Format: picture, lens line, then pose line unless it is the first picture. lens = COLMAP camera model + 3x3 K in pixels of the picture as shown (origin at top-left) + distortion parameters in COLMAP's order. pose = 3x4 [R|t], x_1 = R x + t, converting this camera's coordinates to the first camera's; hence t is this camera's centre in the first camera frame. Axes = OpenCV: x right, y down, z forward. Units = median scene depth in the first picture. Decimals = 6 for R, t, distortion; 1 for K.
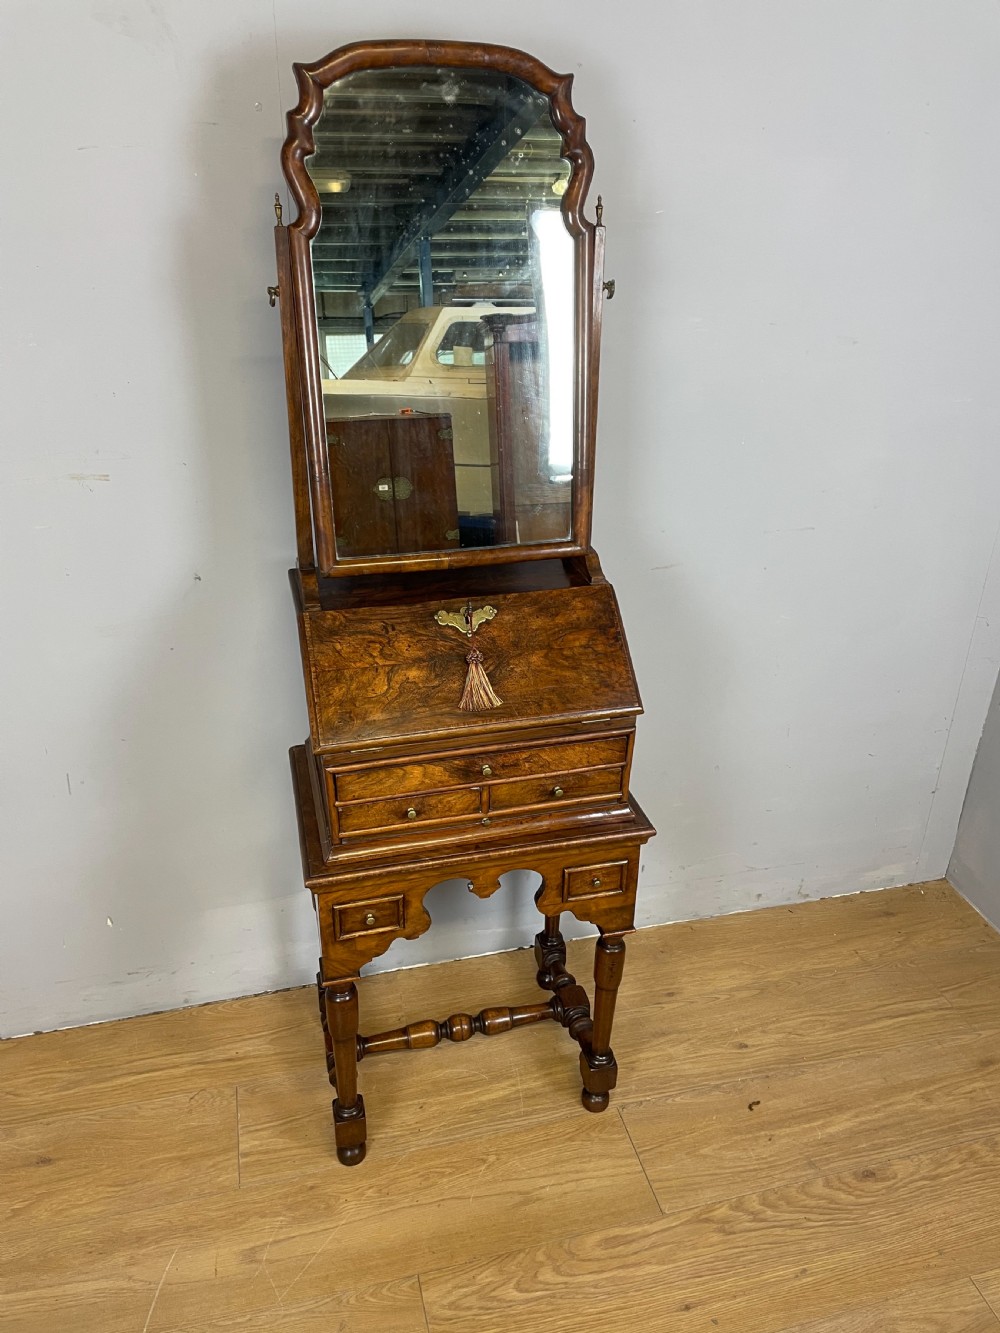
lens RADIAL K [[1015.1, 0, 500.7], [0, 1015.1, 655.7], [0, 0, 1]] dist [0.091048, -0.120018]
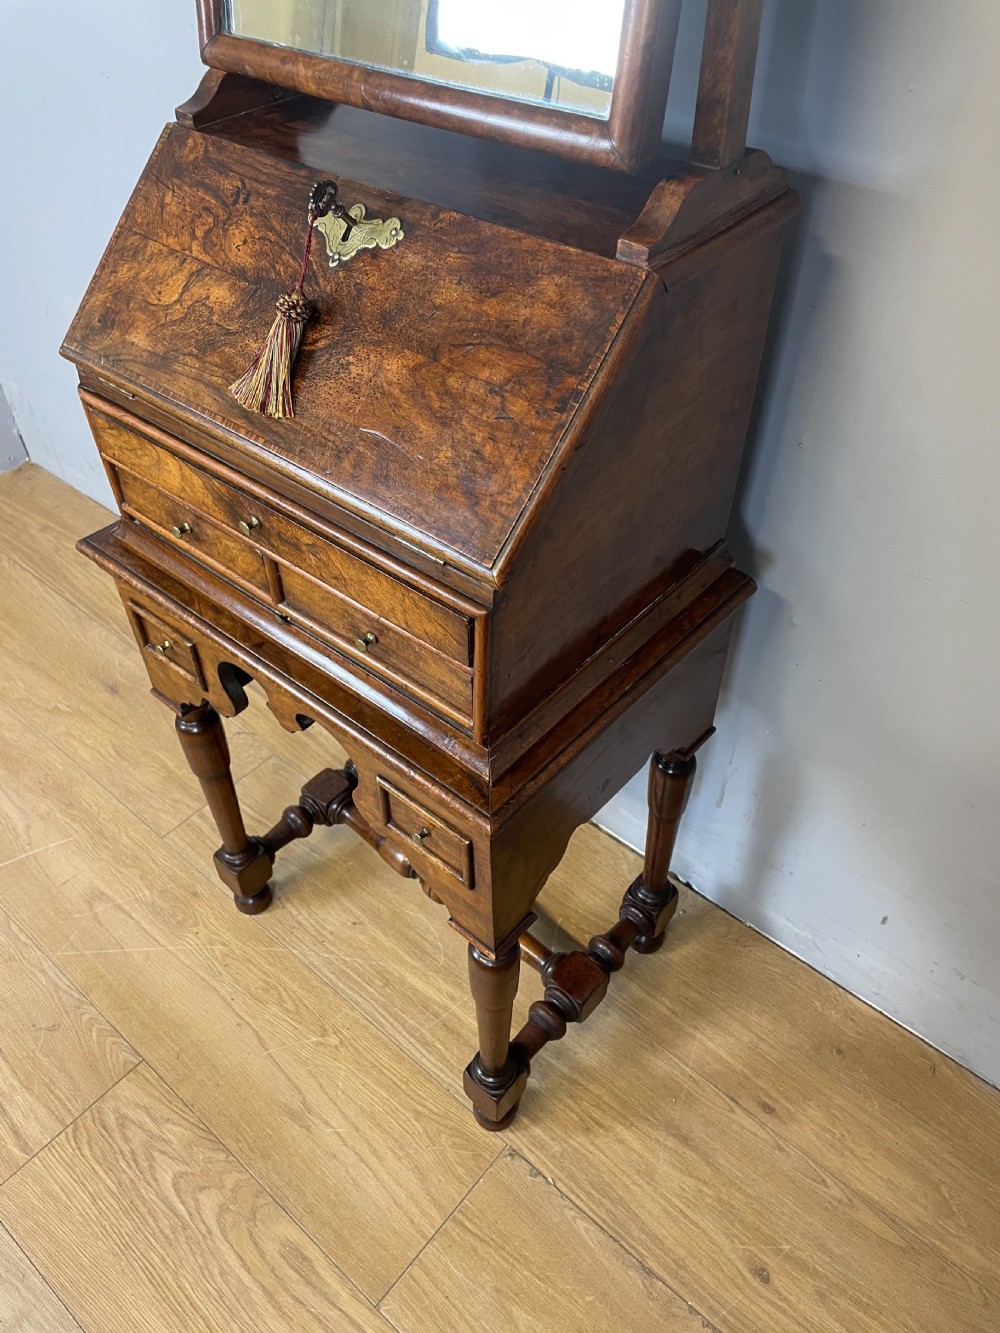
lens RADIAL K [[1015.1, 0, 492.7], [0, 1015.1, 660.5], [0, 0, 1]] dist [0.091048, -0.120018]
pose [[0.564425, 0.551789, -0.613965, 0.402001], [-0.345385, 0.833389, 0.431475, -0.096869], [0.749755, -0.031481, 0.660966, 0.705535]]
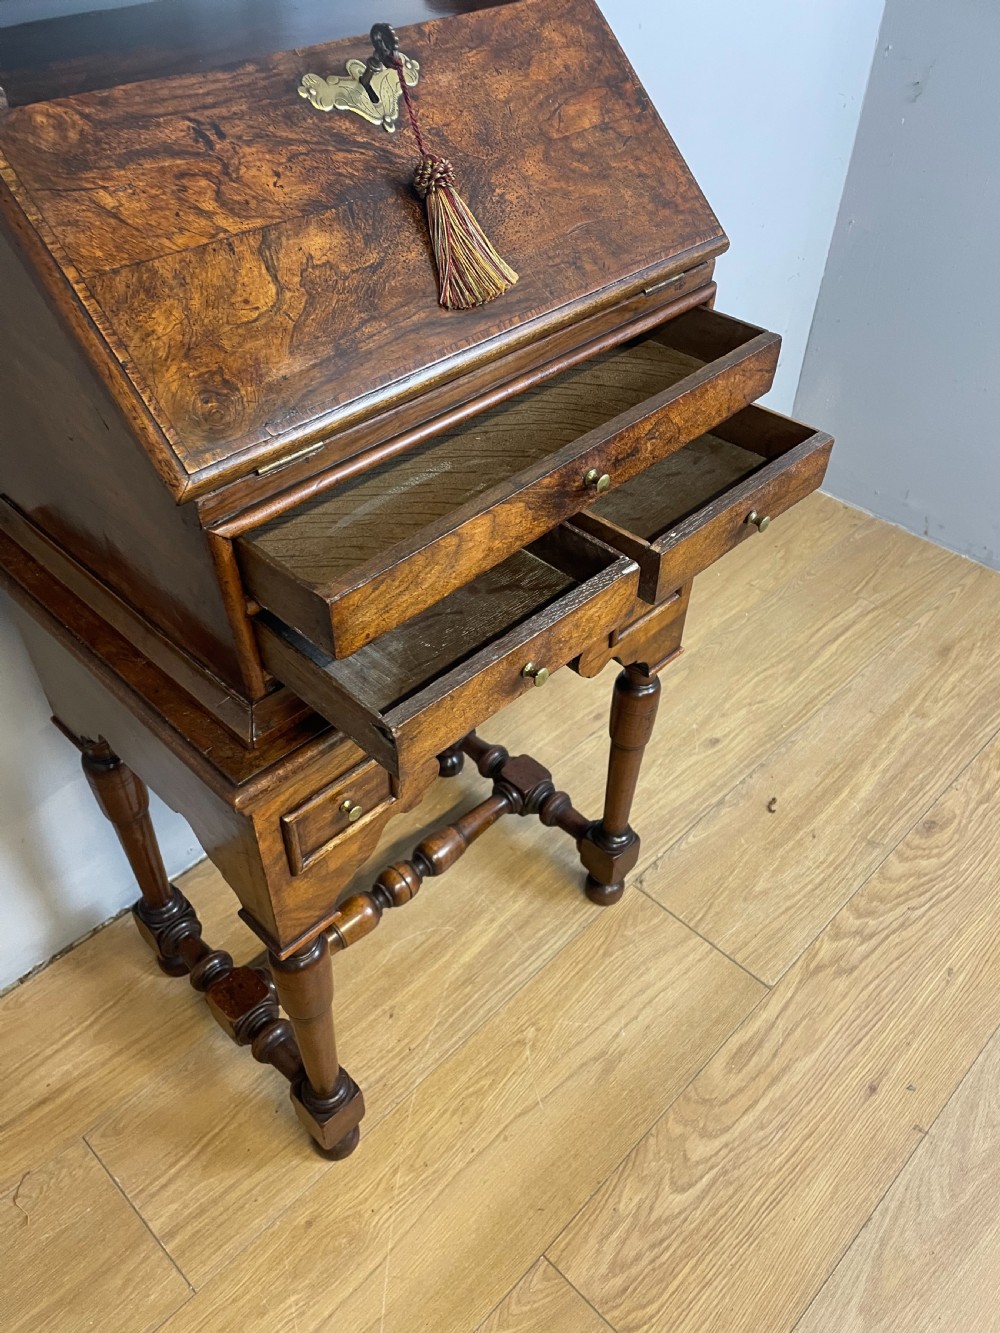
lens RADIAL K [[1015.1, 0, 499.7], [0, 1015.1, 678.7], [0, 0, 1]] dist [0.091048, -0.120018]
pose [[0.857465, -0.353775, 0.373626, -0.222428], [0.226616, 0.911568, 0.343057, 0.048444], [-0.461951, -0.209490, 0.861809, 0.550220]]
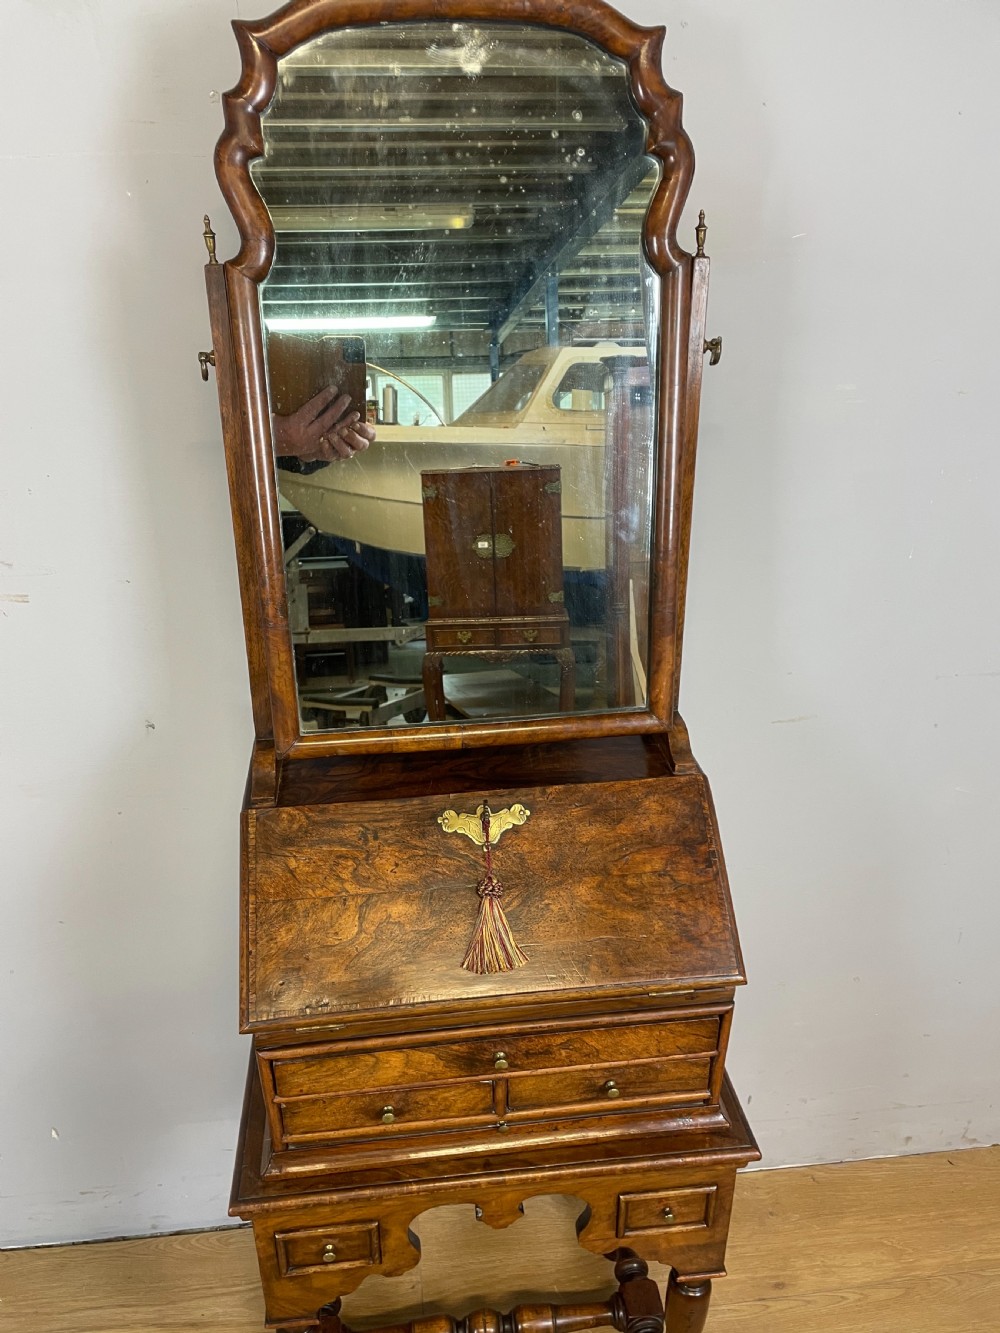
lens RADIAL K [[1012.5, 0, 489.4], [0, 1012.5, 662.0], [0, 0, 1]] dist [0.085048, -0.113726]
pose [[0.990161, 0.039059, -0.134374, 0.055762], [-0.042264, 0.998884, -0.021082, -0.127831], [0.133400, 0.026553, 0.990706, 0.311231]]
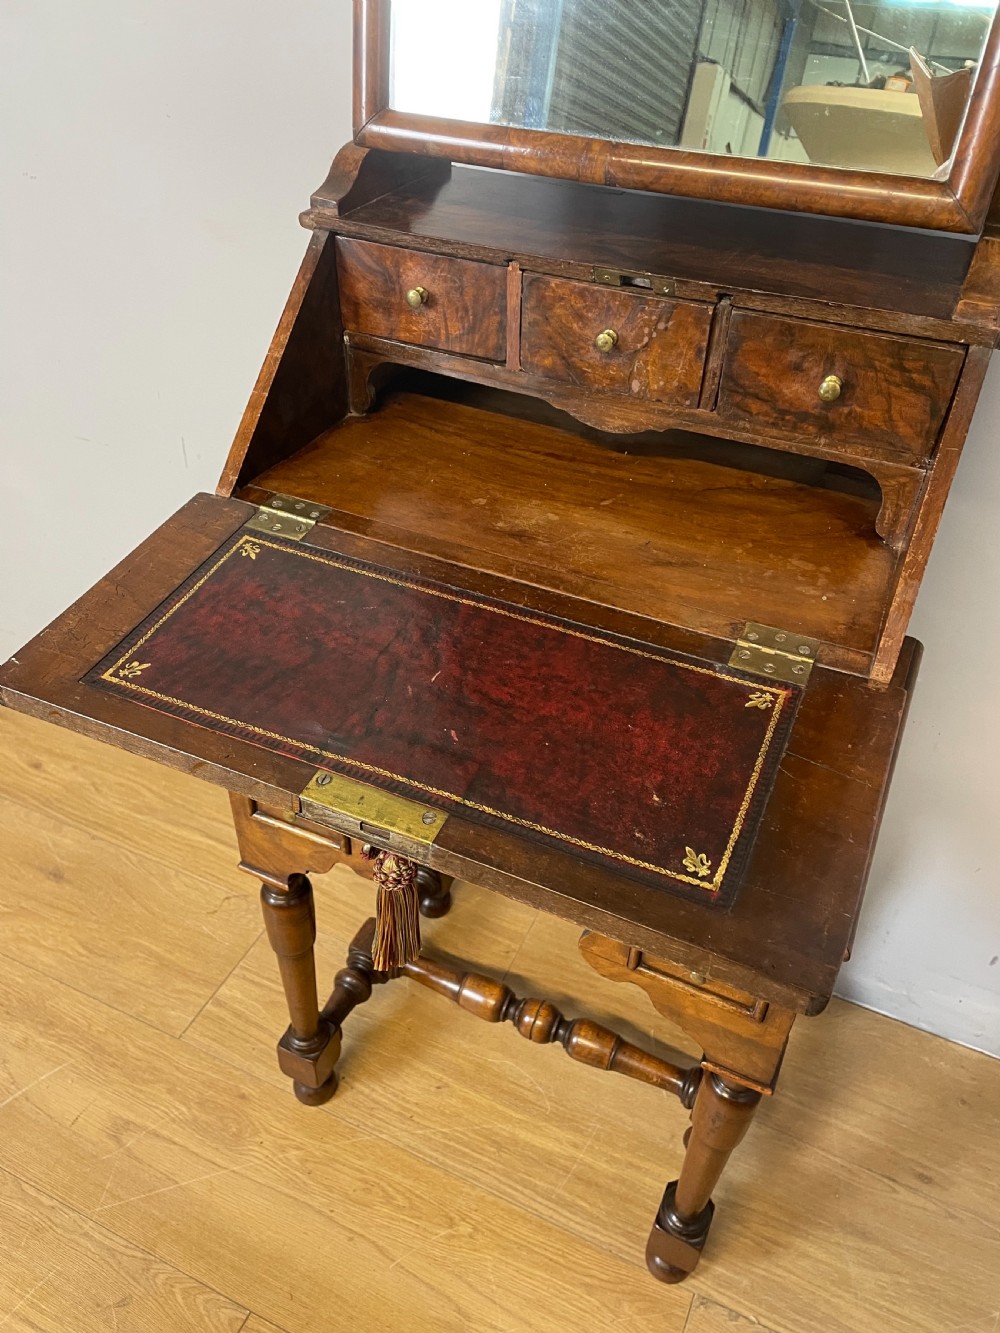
lens RADIAL K [[1015.1, 0, 501.4], [0, 1015.1, 683.4], [0, 0, 1]] dist [0.091048, -0.120018]
pose [[0.772276, 0.413325, -0.482444, 0.202016], [-0.303981, 0.907252, 0.290672, -0.007361], [0.557840, -0.077826, 0.826292, 0.590872]]
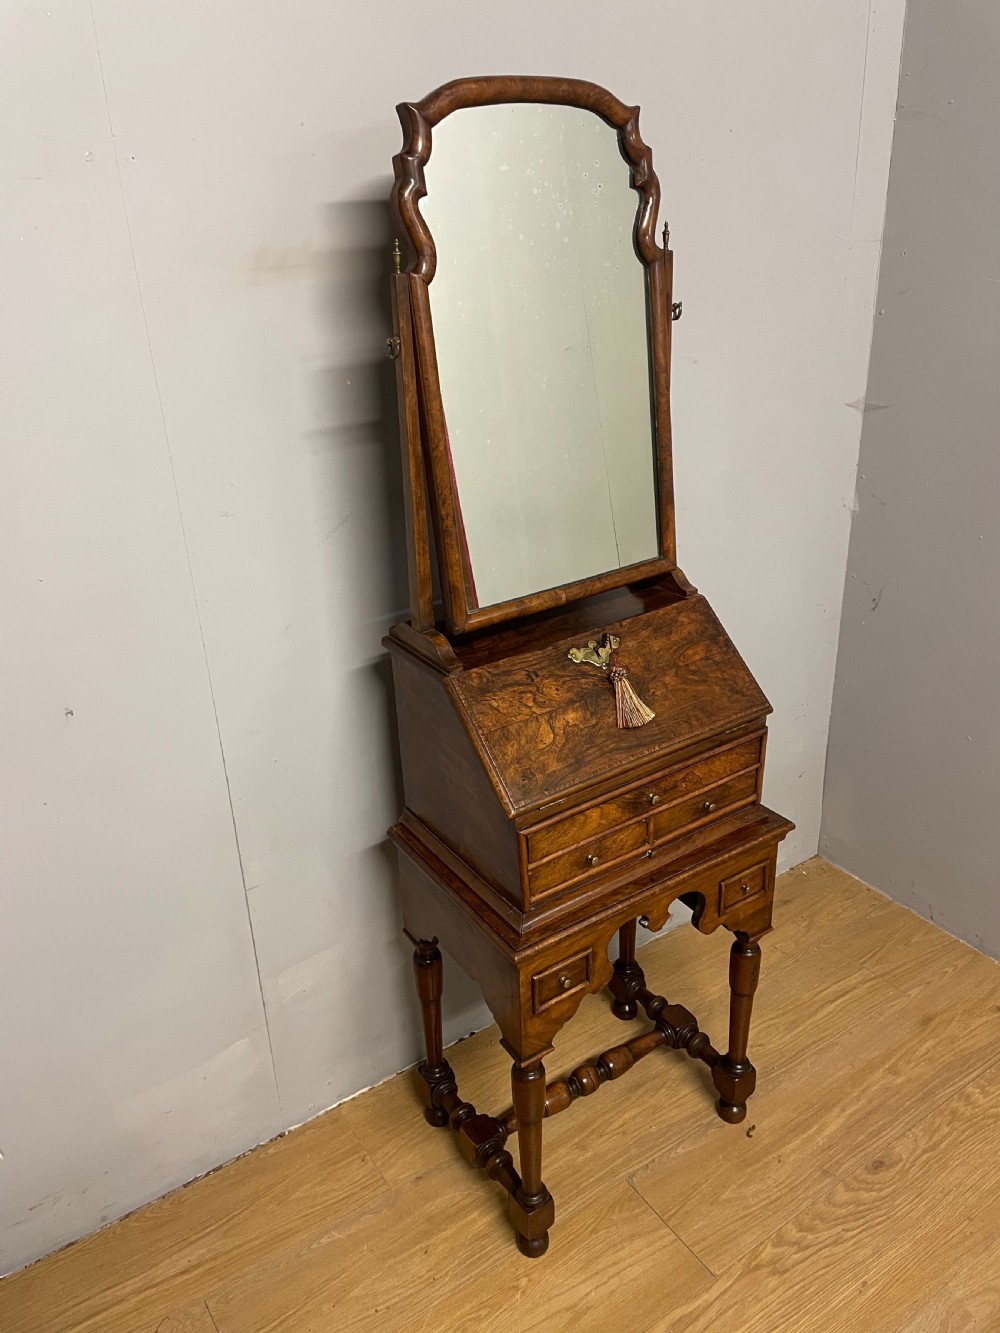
lens RADIAL K [[1015.1, 0, 499.1], [0, 1015.1, 657.3], [0, 0, 1]] dist [0.091048, -0.120018]
pose [[0.944381, -0.182479, 0.273579, -0.381815], [0.194832, 0.980663, -0.018441, -0.031146], [-0.264924, 0.070718, 0.961673, 0.079874]]
